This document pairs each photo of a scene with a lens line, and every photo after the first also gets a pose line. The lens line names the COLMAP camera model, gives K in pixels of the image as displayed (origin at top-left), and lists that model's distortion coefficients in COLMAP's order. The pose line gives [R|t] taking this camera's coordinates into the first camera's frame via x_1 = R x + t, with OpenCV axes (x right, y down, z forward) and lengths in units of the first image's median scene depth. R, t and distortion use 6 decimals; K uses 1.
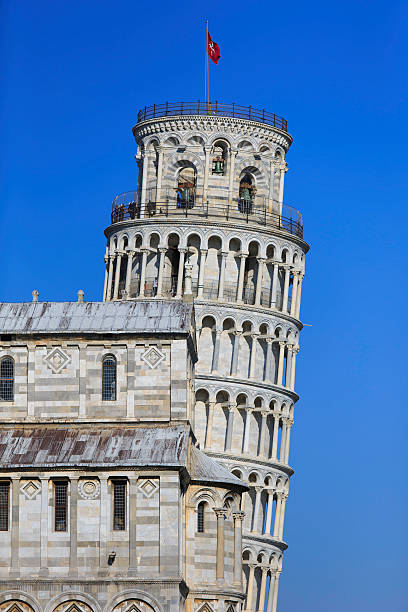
lens RADIAL K [[2697.2, 0, 204.0], [0, 2697.2, 306.0], [0, 0, 1]] dist [0.199462, -4.670435]
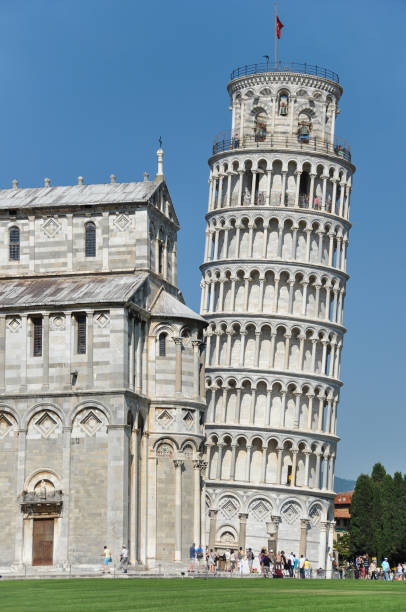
lens RADIAL K [[1622.7, 0, 203.0], [0, 1622.7, 306.0], [0, 0, 1]] dist [0.690018, 0.064973]
pose [[0.985515, -0.036263, -0.165666, 0.146235], [0.039570, 0.999077, 0.016706, 0.047526], [0.164907, -0.023019, 0.986040, 0.239797]]
